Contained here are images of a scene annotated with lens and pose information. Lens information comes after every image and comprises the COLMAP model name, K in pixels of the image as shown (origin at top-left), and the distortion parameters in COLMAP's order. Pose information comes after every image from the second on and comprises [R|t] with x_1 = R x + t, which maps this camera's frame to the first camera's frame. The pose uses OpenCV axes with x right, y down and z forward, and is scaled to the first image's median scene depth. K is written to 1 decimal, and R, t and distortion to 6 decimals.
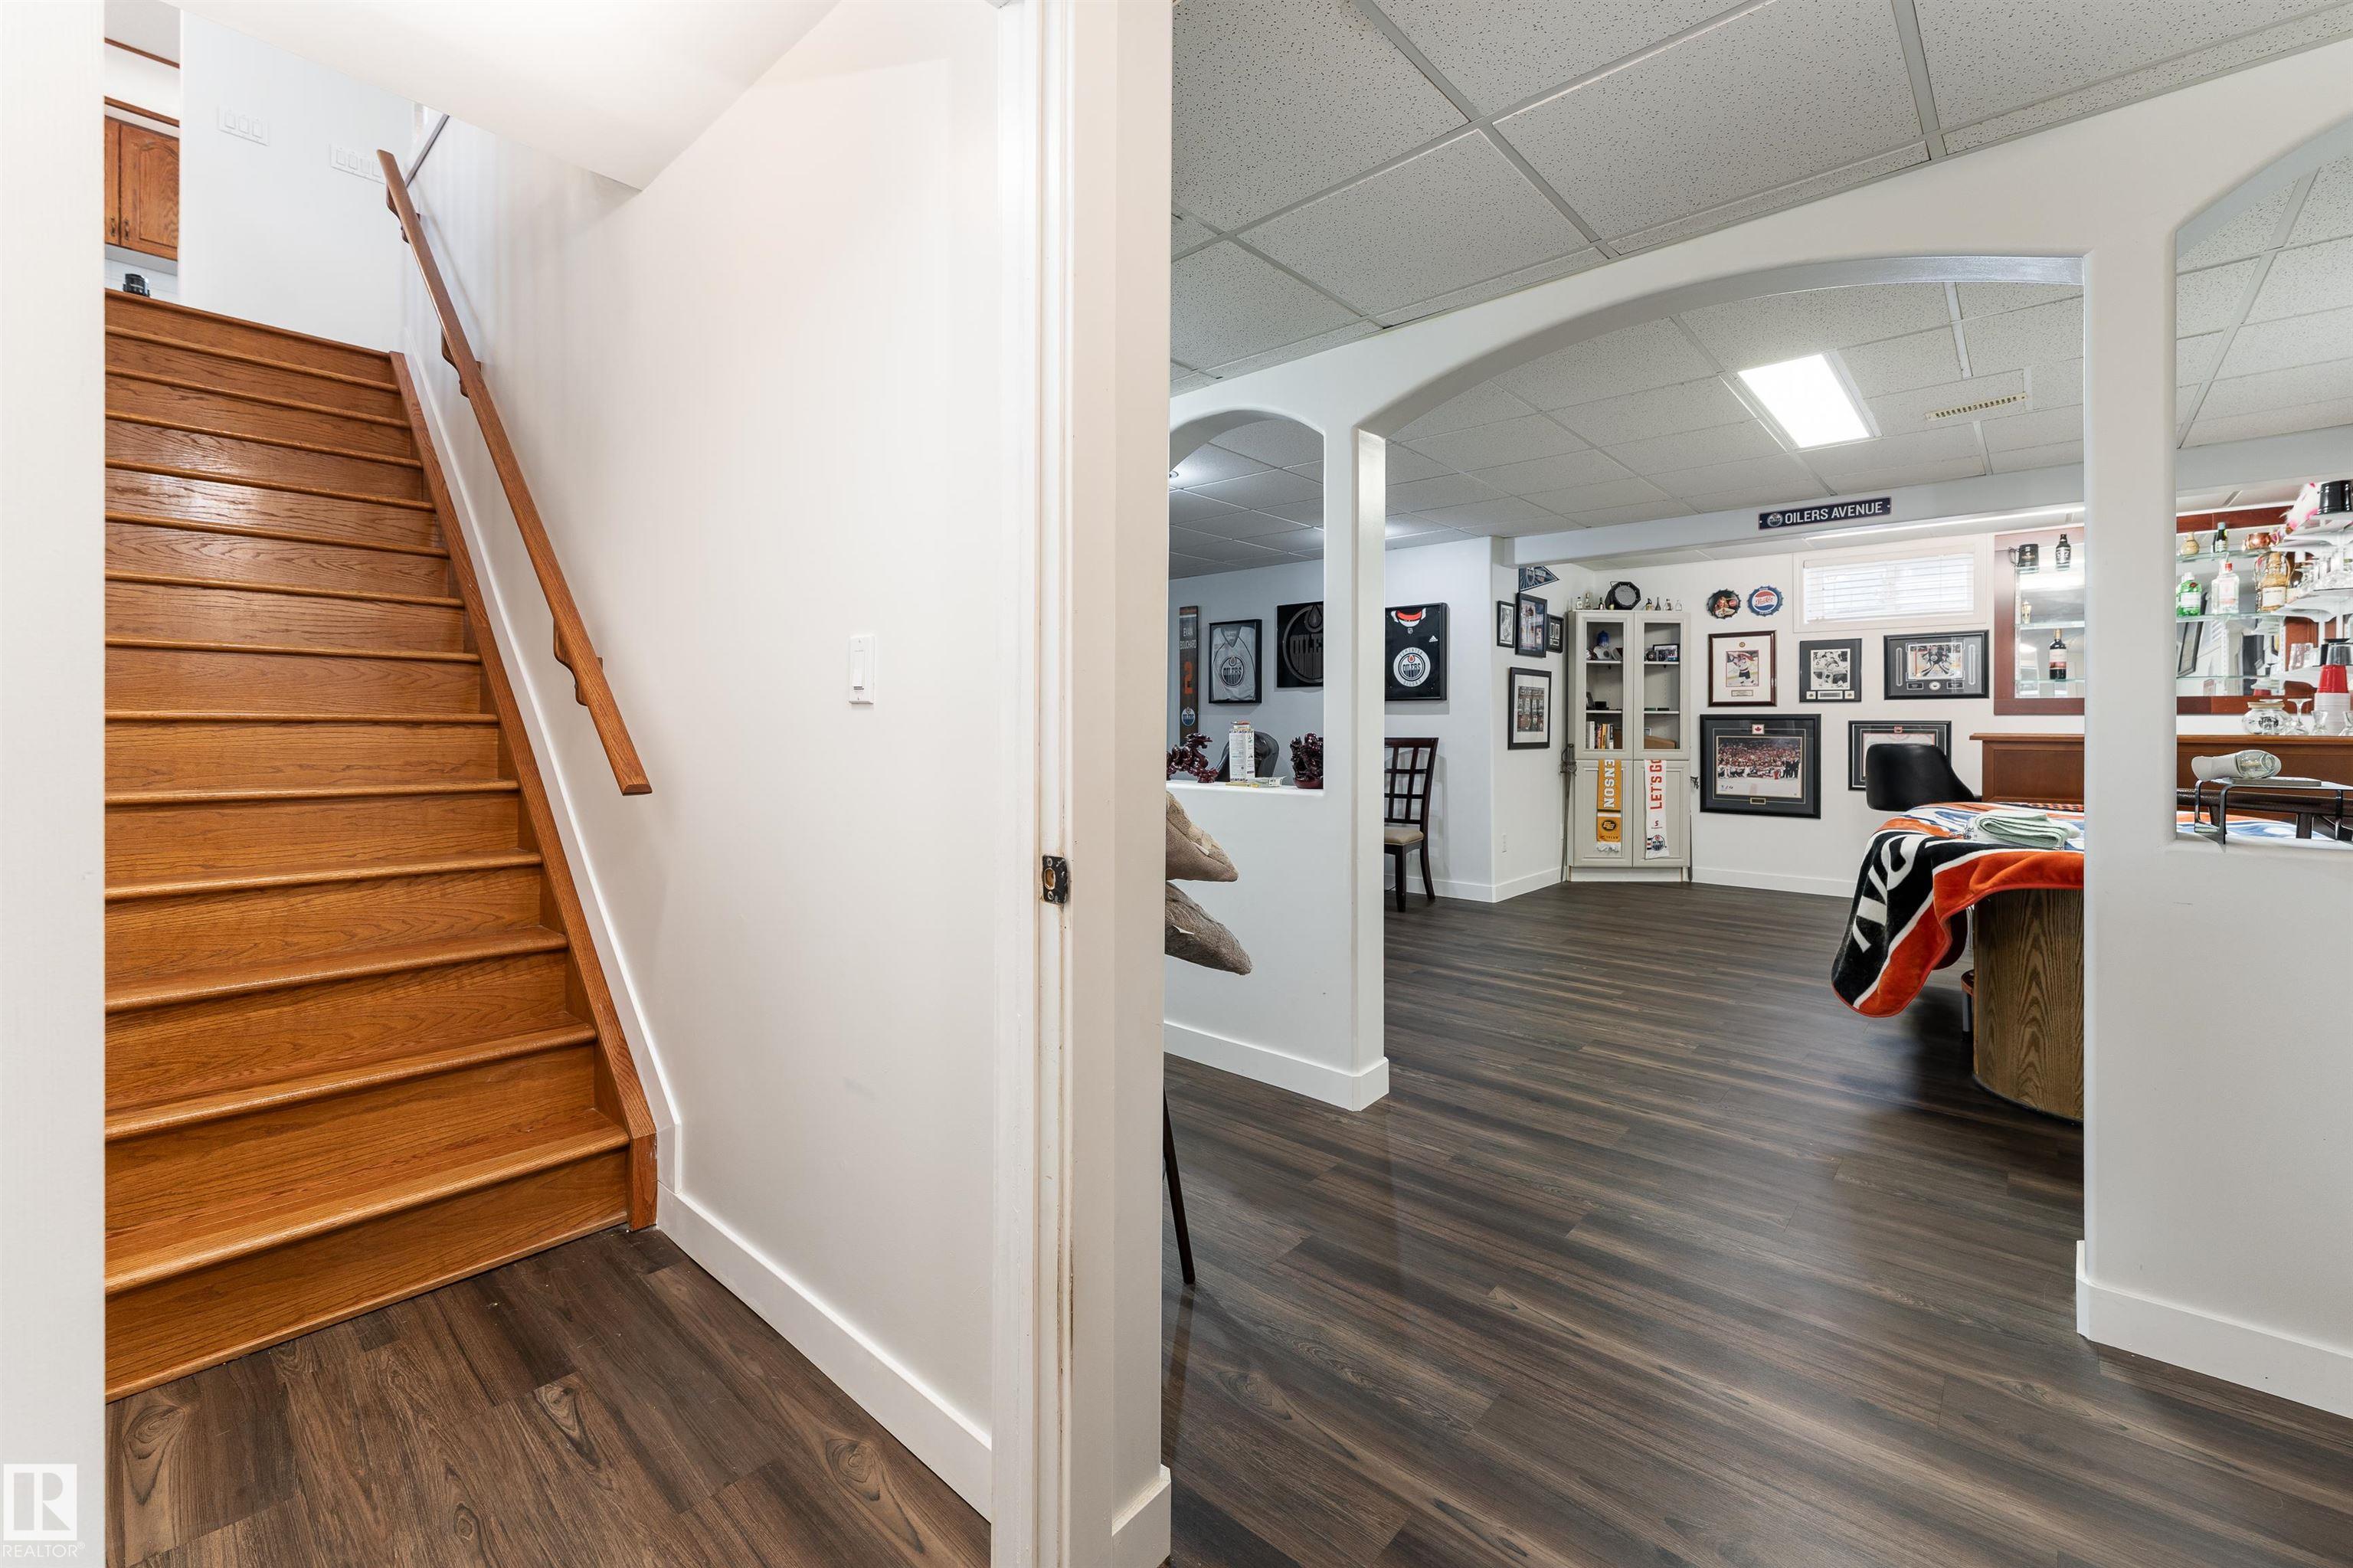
lens RADIAL K [[968.1, 0, 1174.8], [0, 968.1, 729.5], [0, 0, 1]] dist [-0.000222, -0.000011]
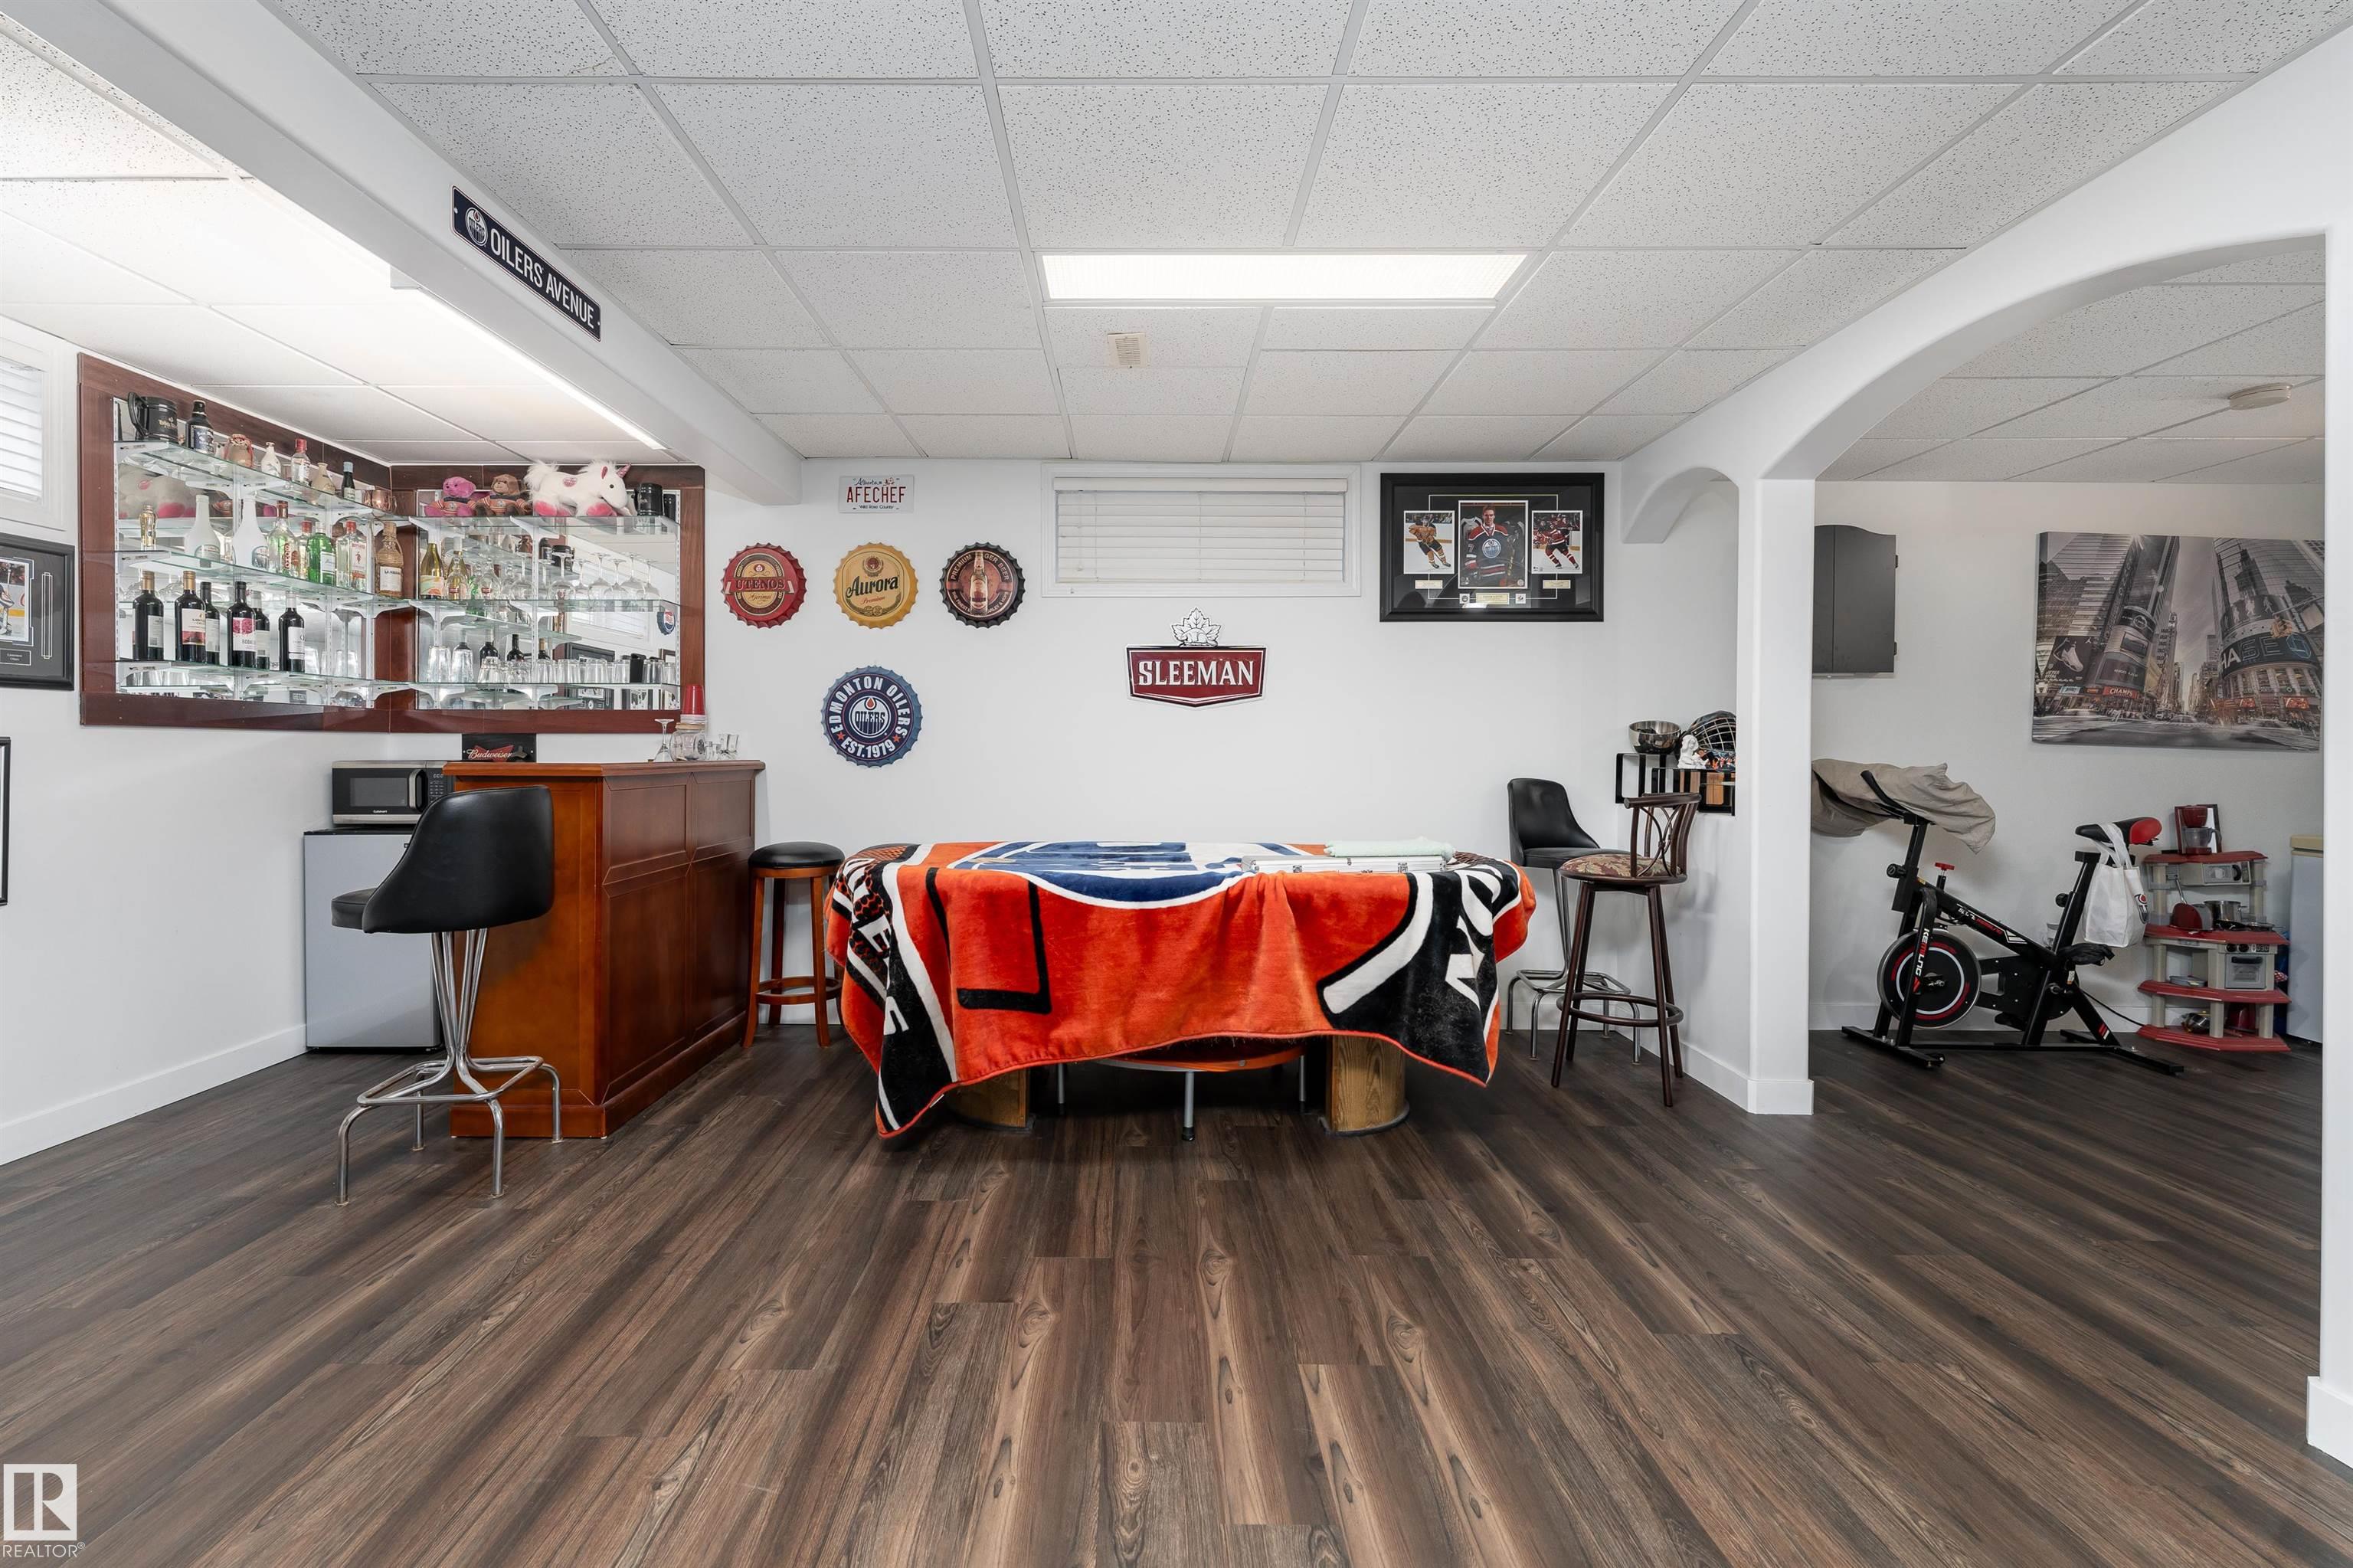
lens RADIAL K [[1014.0, 0, 1170.0], [0, 1014.0, 778.9], [0, 0, 1]] dist [-0.000875, 0.000014]
pose [[-0.655328, -0.024780, 0.754937, 0.123818], [-0.007954, 0.999633, 0.025907, -0.006970], [-0.755302, 0.010973, -0.655285, 1.067507]]
